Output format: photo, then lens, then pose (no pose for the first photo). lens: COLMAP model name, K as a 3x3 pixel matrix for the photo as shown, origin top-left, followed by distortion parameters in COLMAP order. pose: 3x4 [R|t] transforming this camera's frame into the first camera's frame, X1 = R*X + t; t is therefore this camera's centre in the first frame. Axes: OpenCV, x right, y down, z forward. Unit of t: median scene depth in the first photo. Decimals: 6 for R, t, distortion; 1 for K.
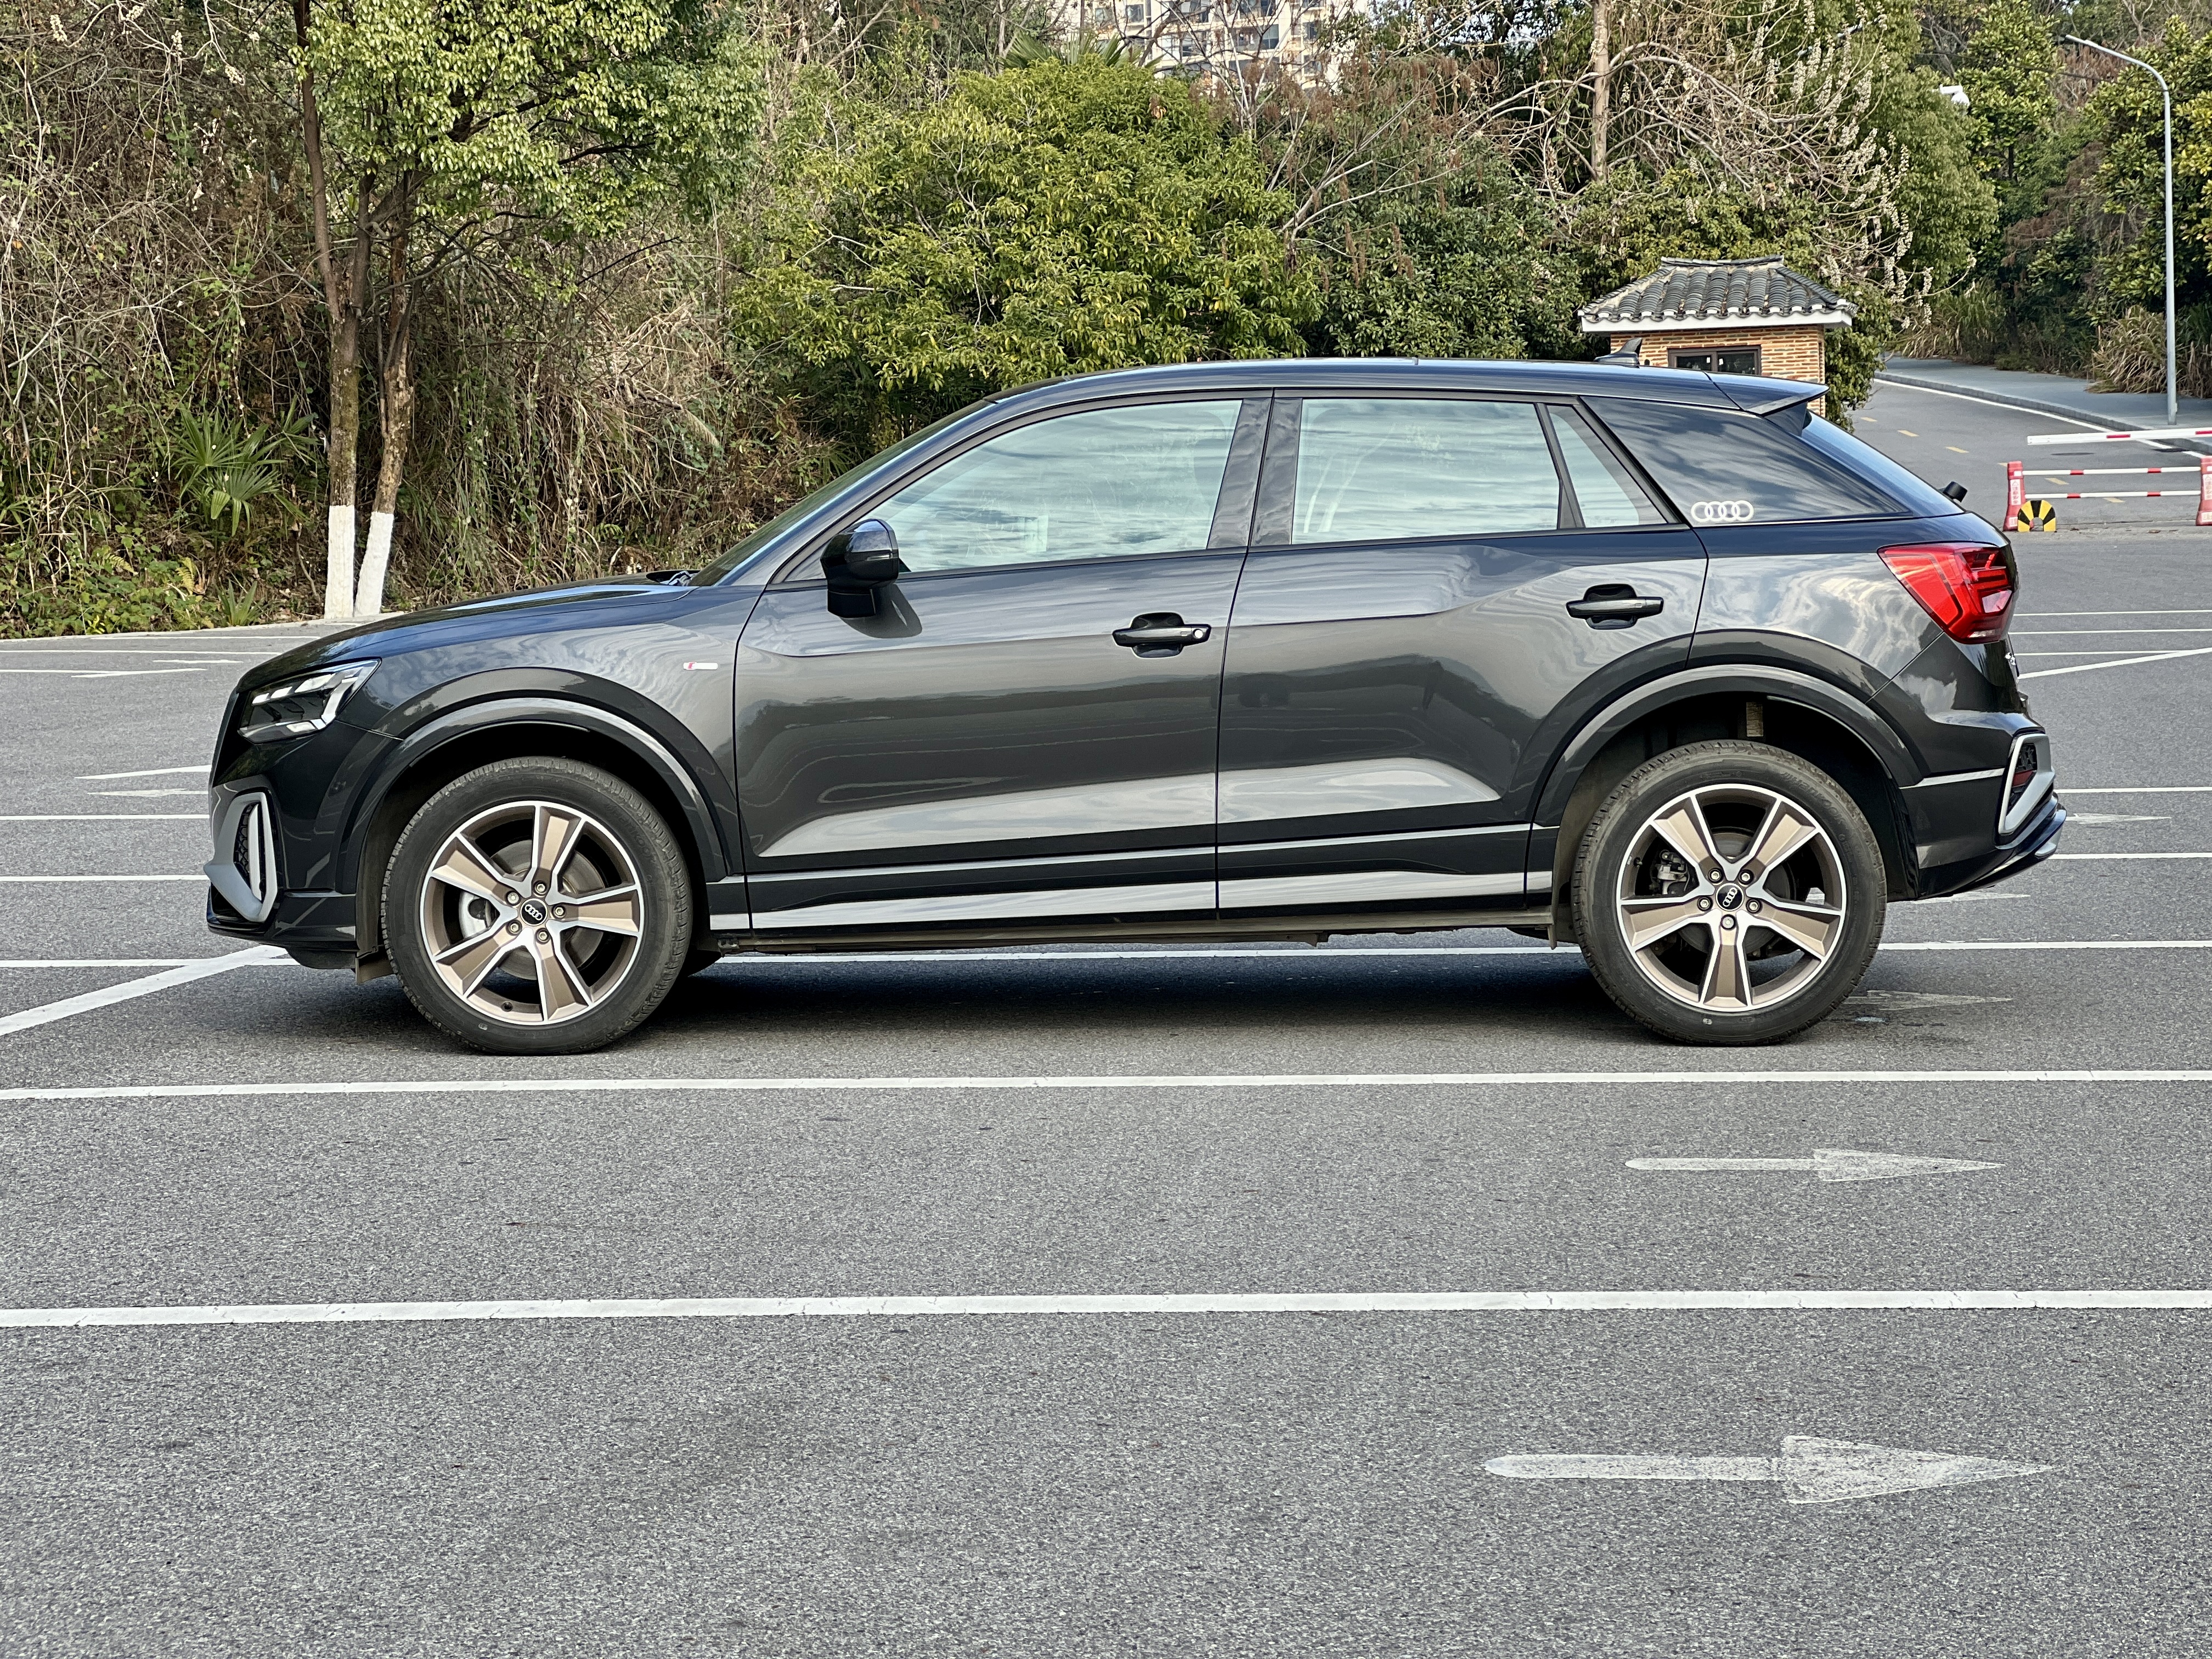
lens RADIAL K [[4886.1, 0, 1107.3], [0, 4886.1, 731.2], [0, 0, 1]] dist [0.204016, 0.000000]
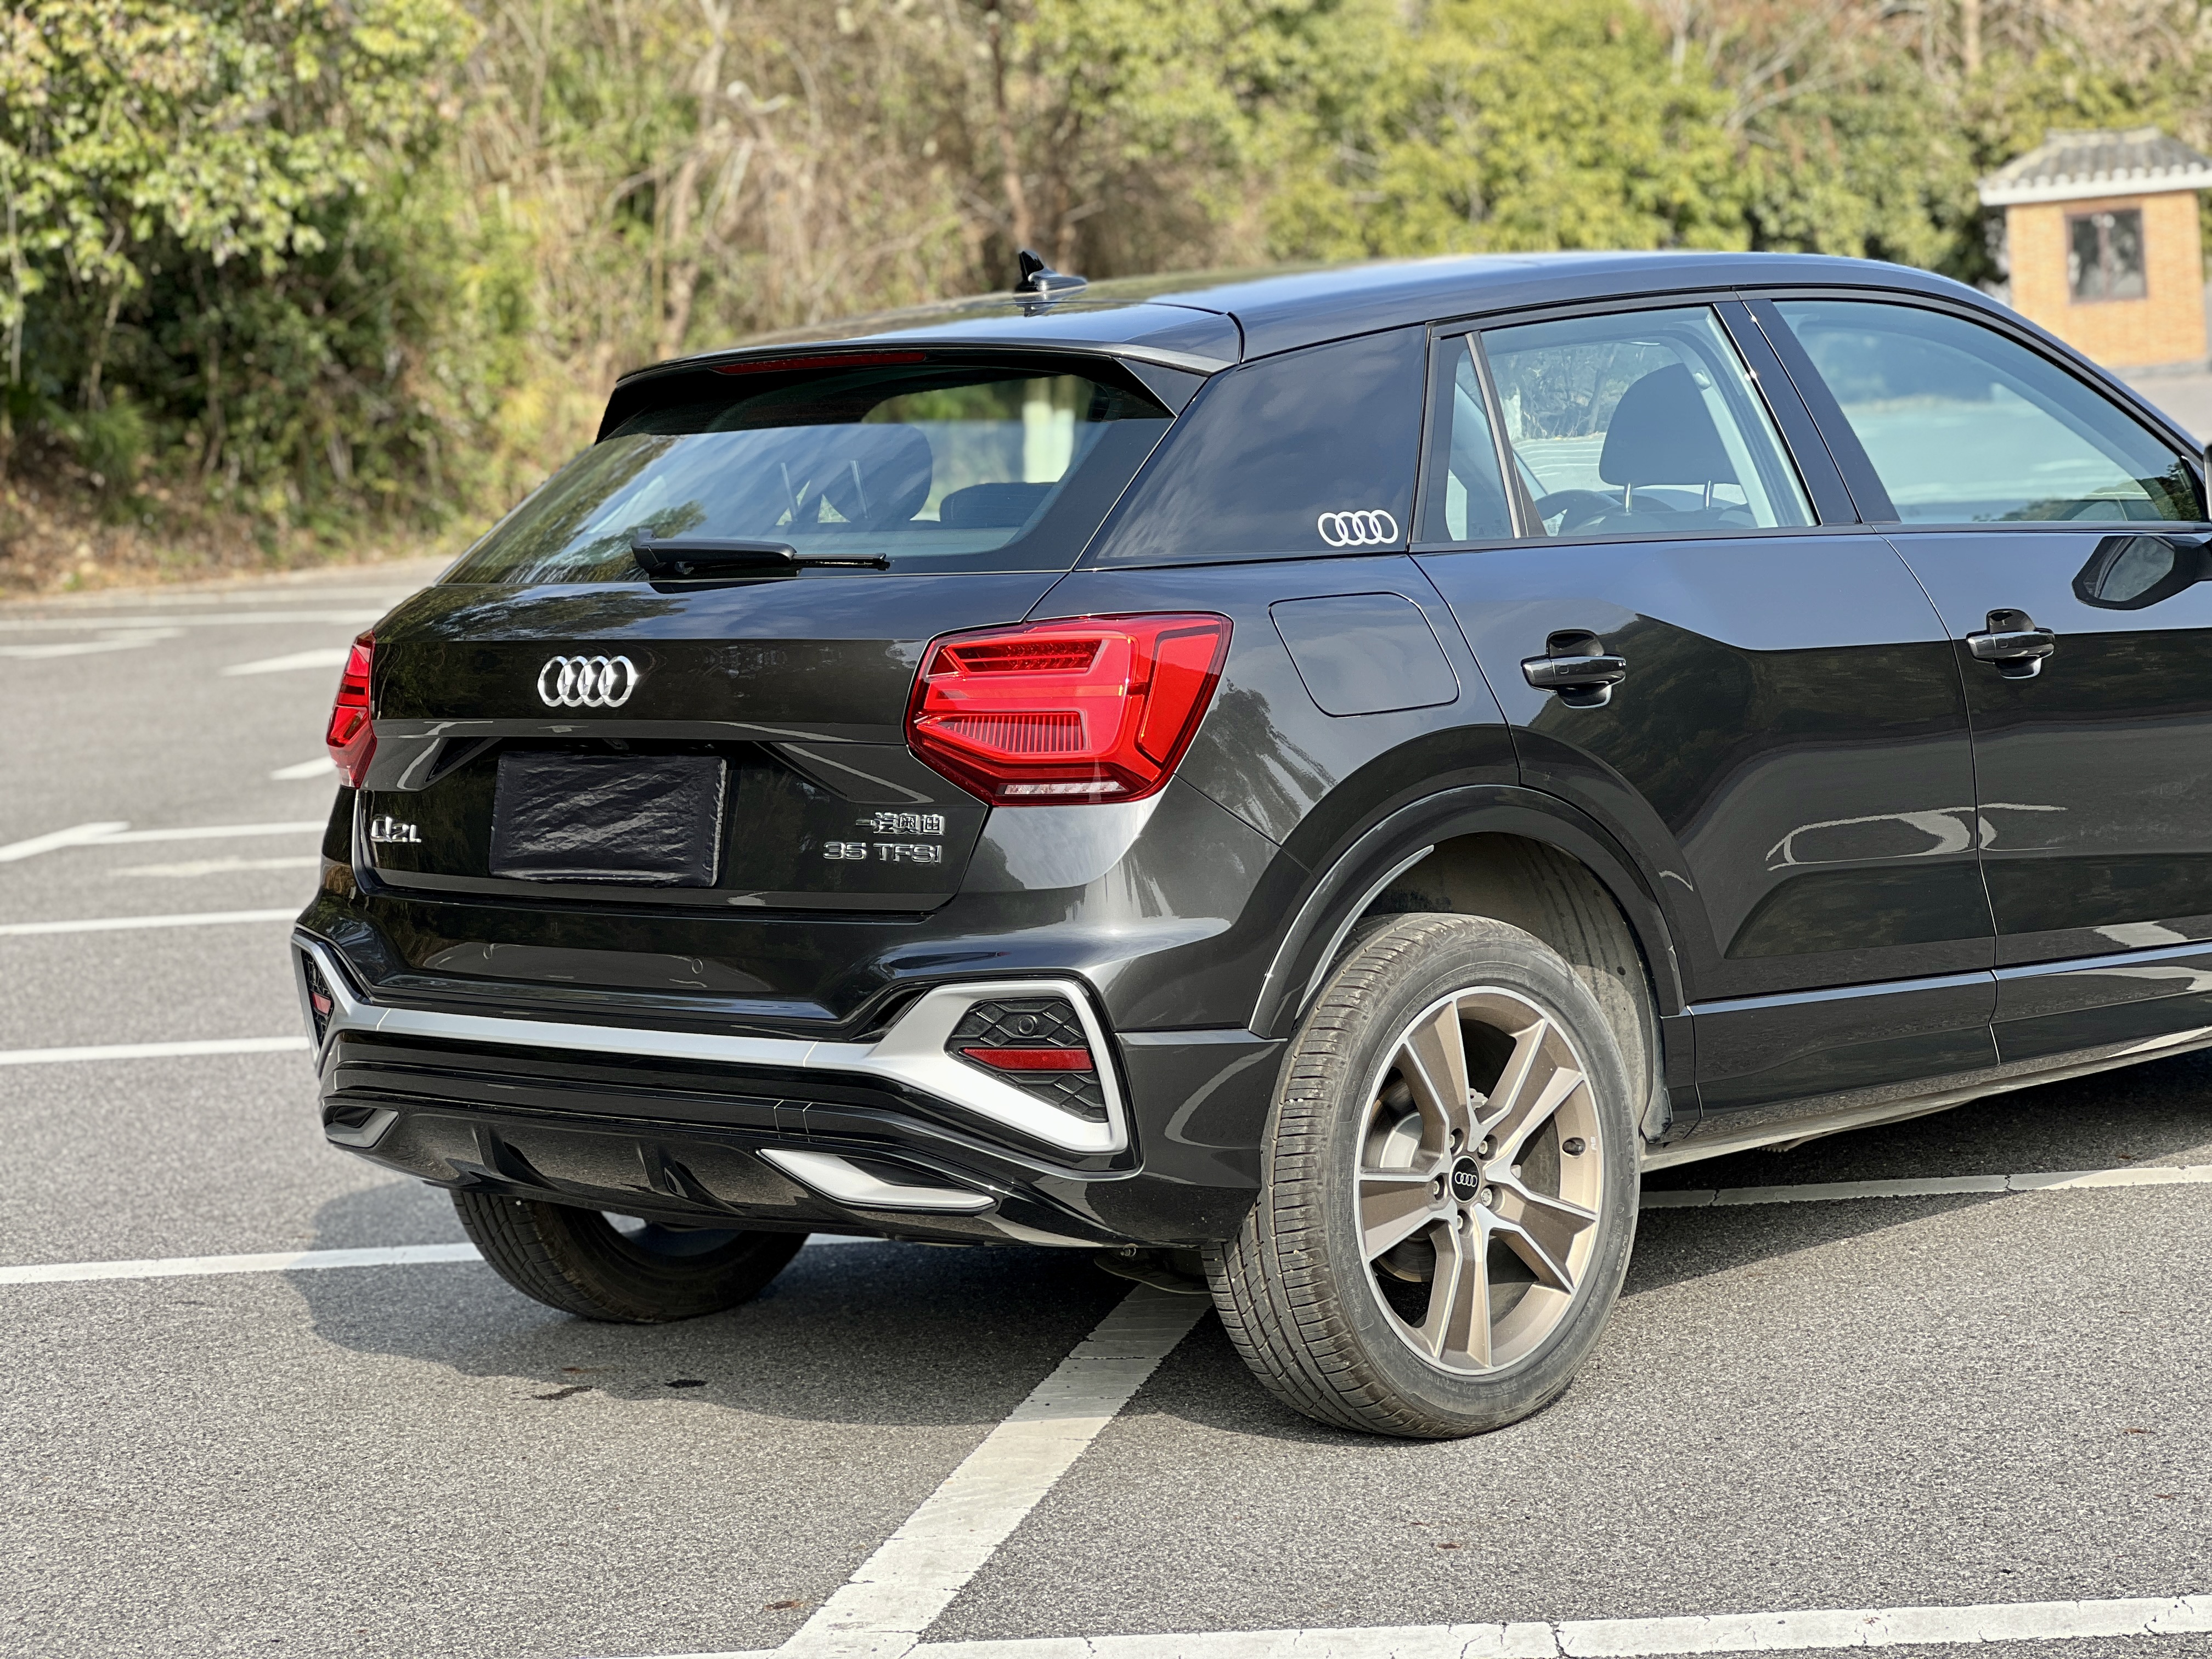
lens RADIAL K [[4886.1, 0, 1098.8], [0, 4886.1, 788.6], [0, 0, 1]] dist [0.204016, 0.000000]
pose [[0.998671, -0.045507, -0.024176, -0.093649], [0.046263, 0.998425, 0.031722, 0.009367], [0.022695, -0.032798, 0.999204, -0.164072]]
